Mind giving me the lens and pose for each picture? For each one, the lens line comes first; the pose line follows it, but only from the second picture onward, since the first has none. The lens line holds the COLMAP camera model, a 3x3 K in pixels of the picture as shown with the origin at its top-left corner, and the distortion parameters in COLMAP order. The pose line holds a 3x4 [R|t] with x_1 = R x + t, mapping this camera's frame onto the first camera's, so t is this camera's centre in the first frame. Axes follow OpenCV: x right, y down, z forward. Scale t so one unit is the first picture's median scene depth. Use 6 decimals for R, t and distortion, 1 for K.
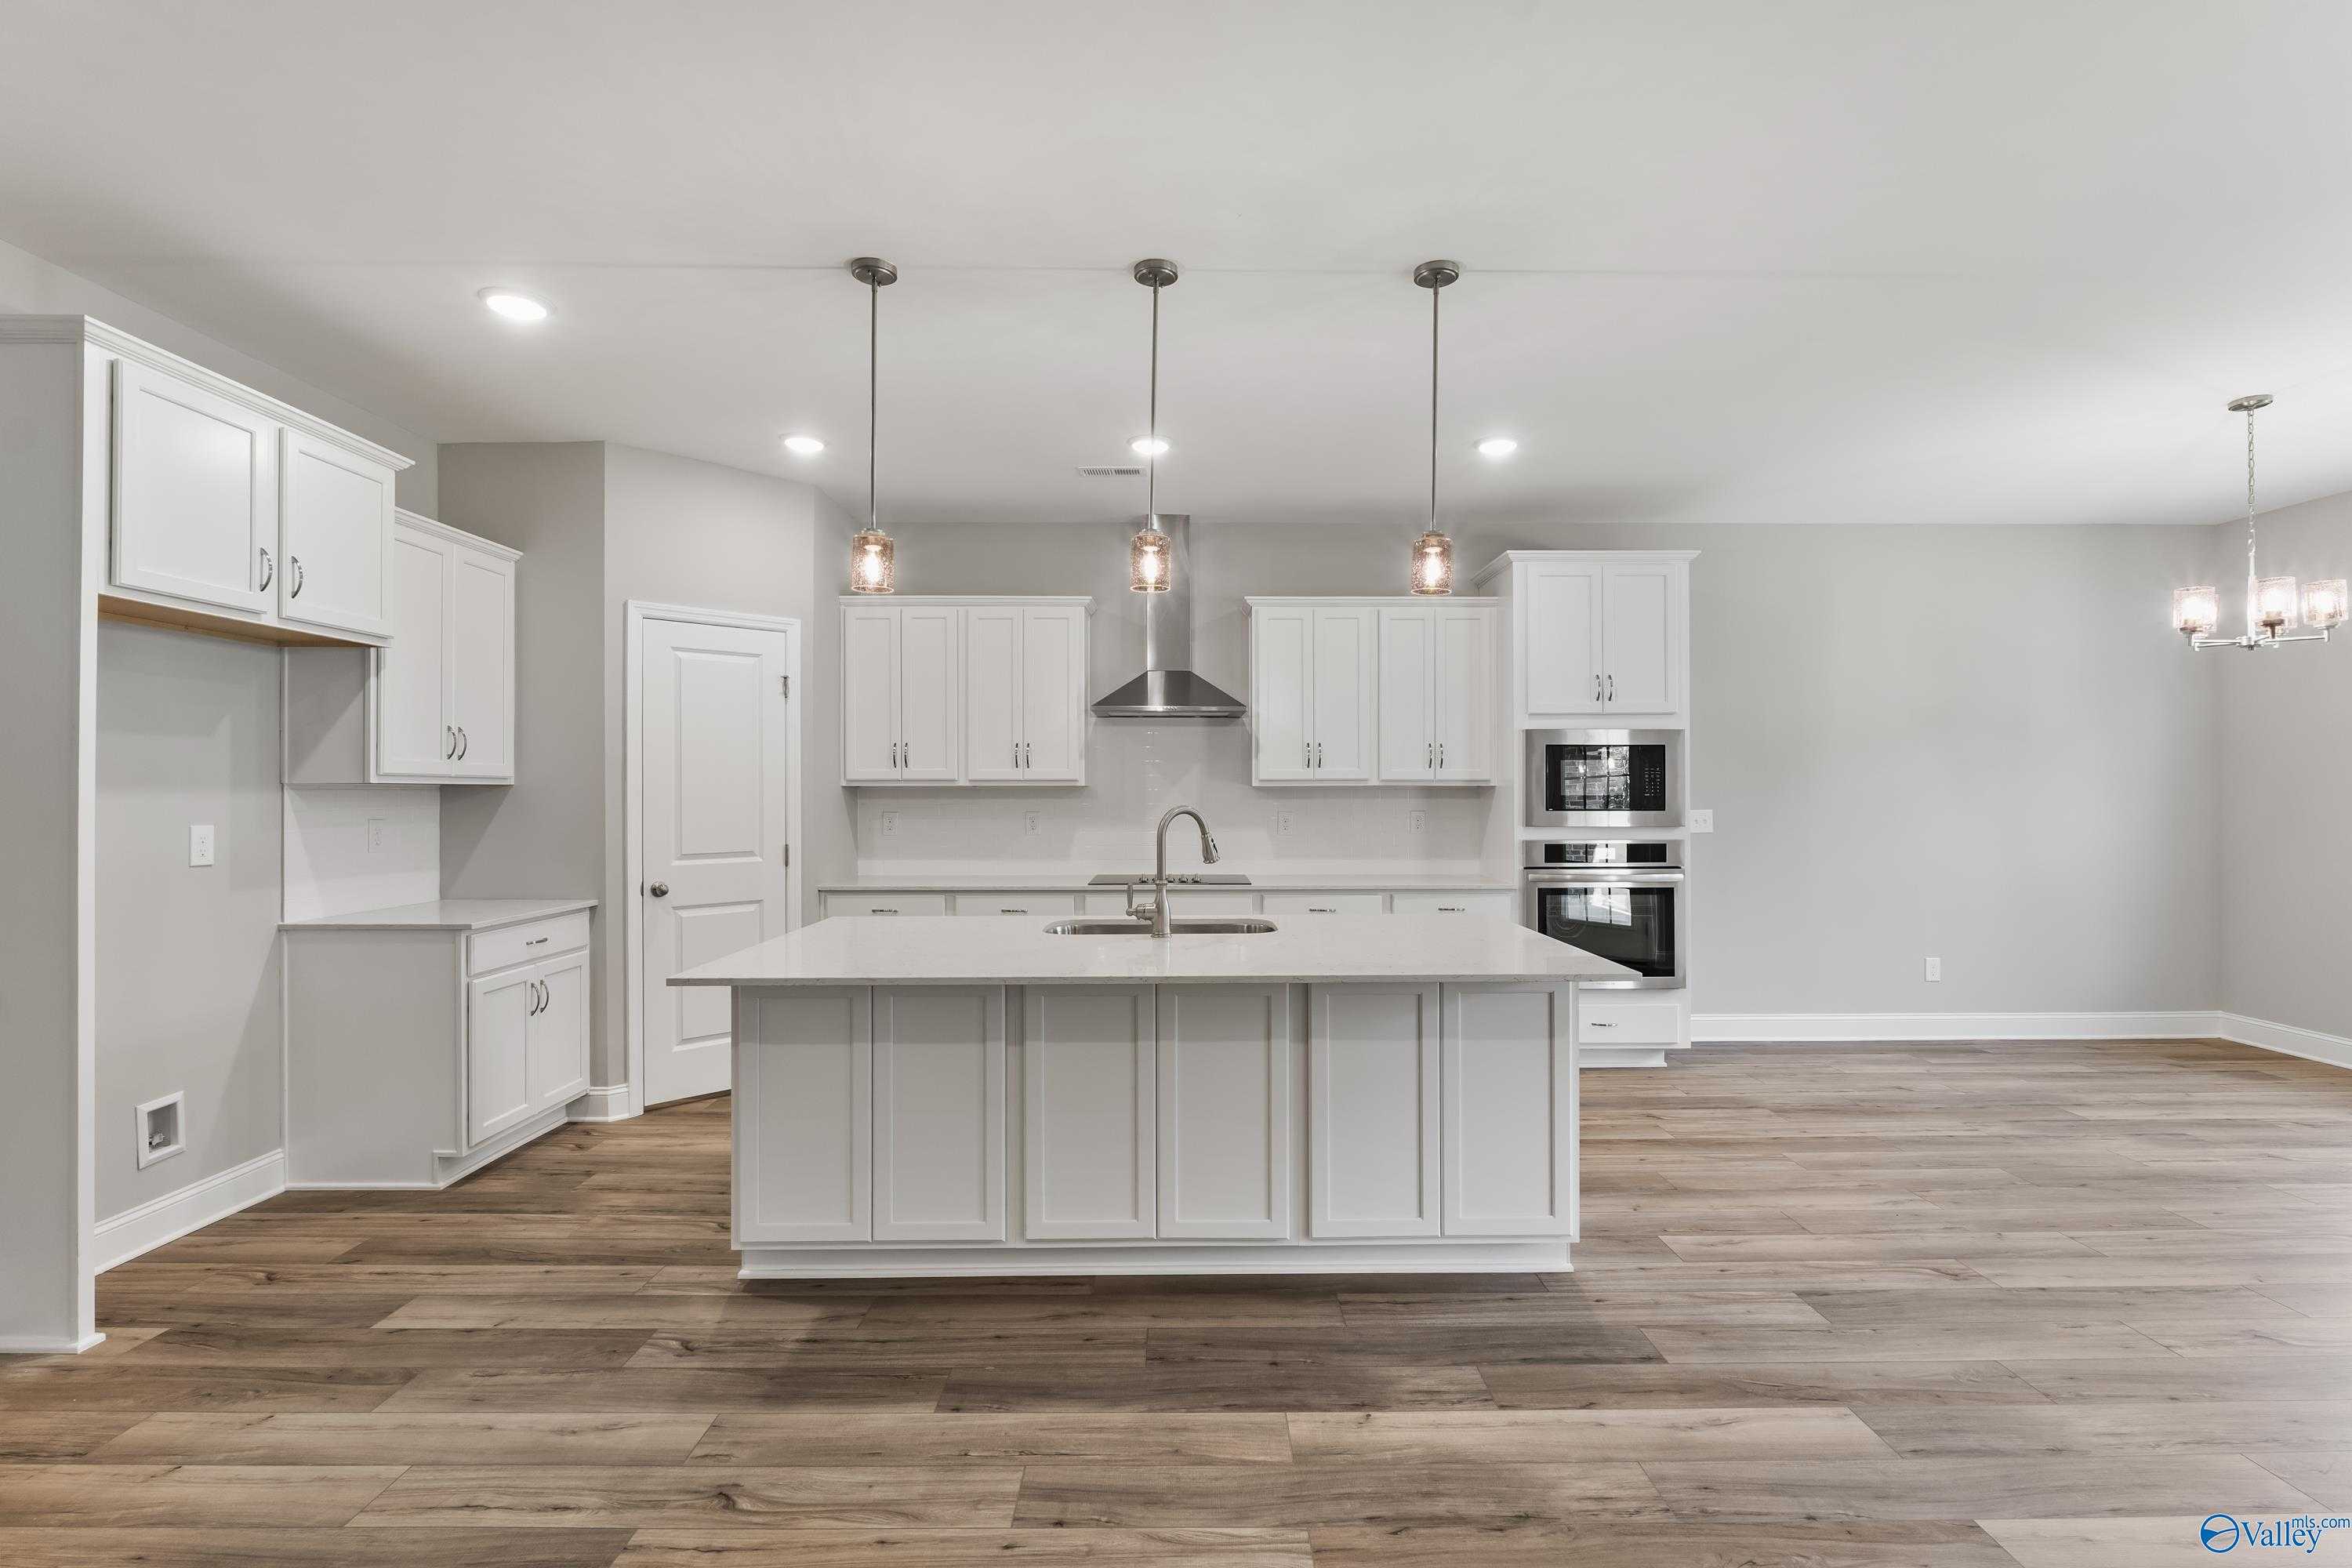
lens RADIAL K [[1016.2, 0, 1176.0], [0, 1016.2, 784.0], [0, 0, 1]] dist [0.001384, 0.000229]
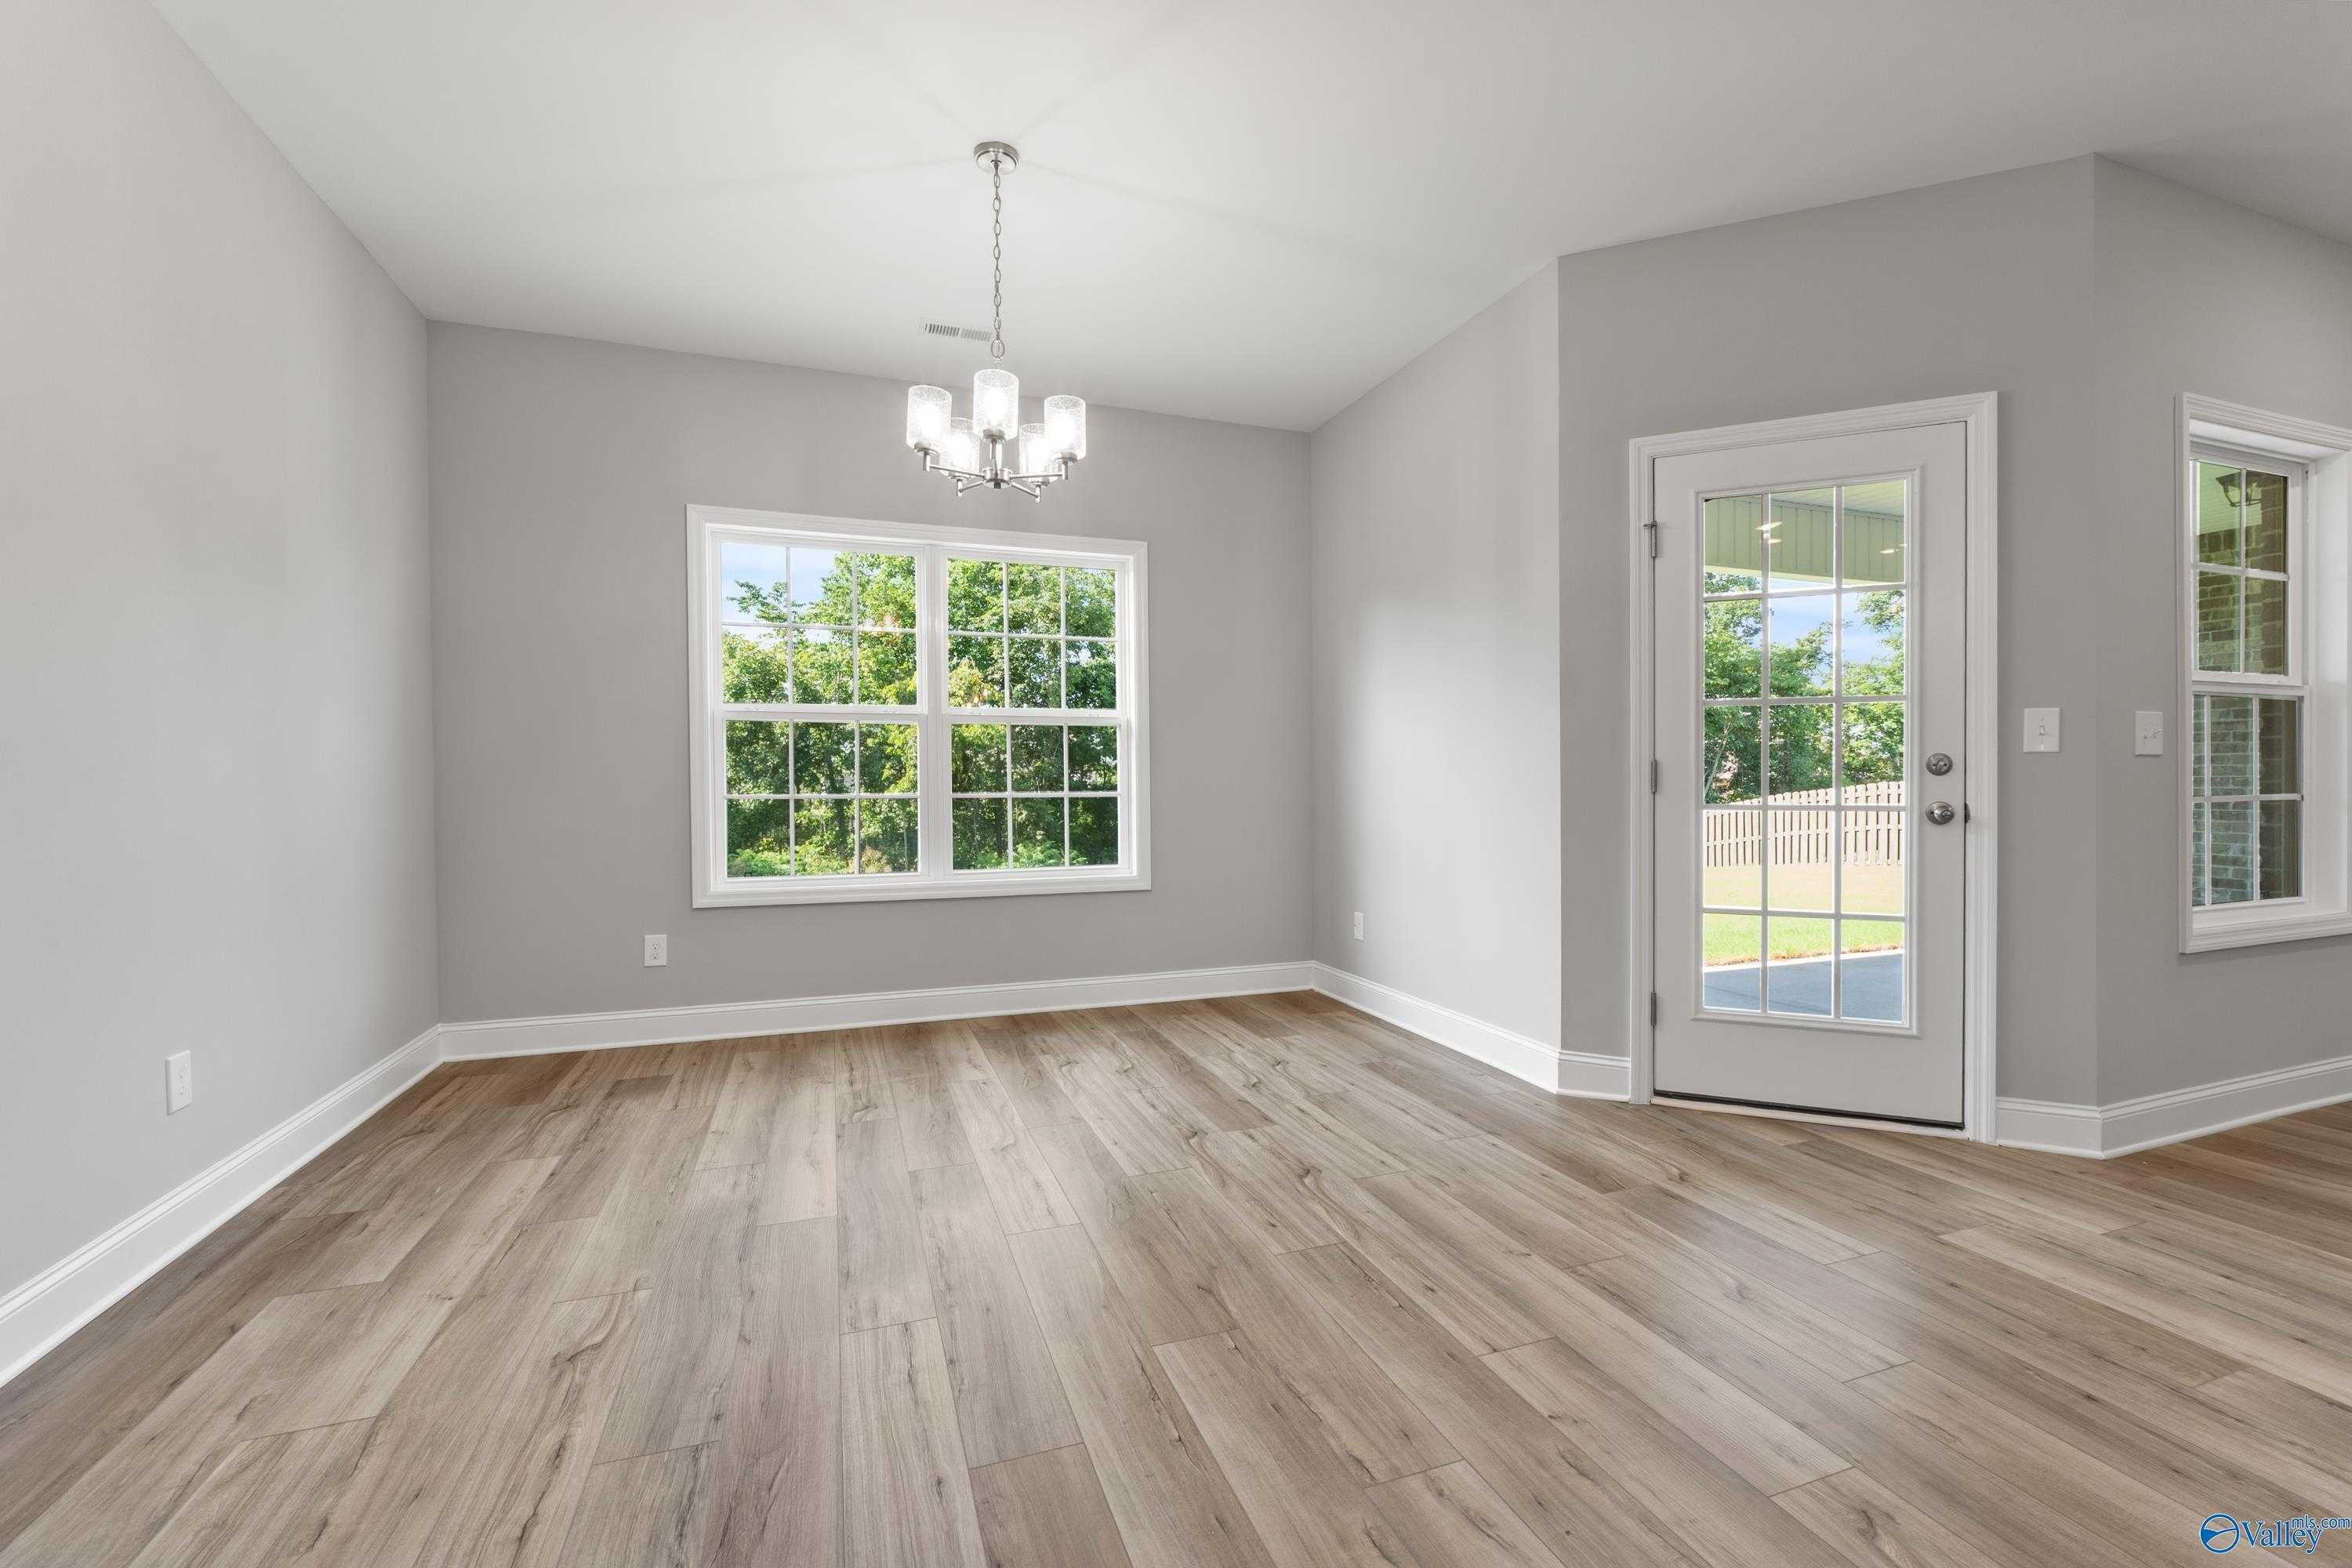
lens RADIAL K [[1016.2, 0, 1176.0], [0, 1016.2, 784.0], [0, 0, 1]] dist [0.001384, 0.000229]
pose [[-0.347033, -0.007127, 0.937826, 0.369810], [0.004637, 0.999946, 0.009315, 0.100394], [-0.937841, 0.007581, -0.346982, 1.345519]]
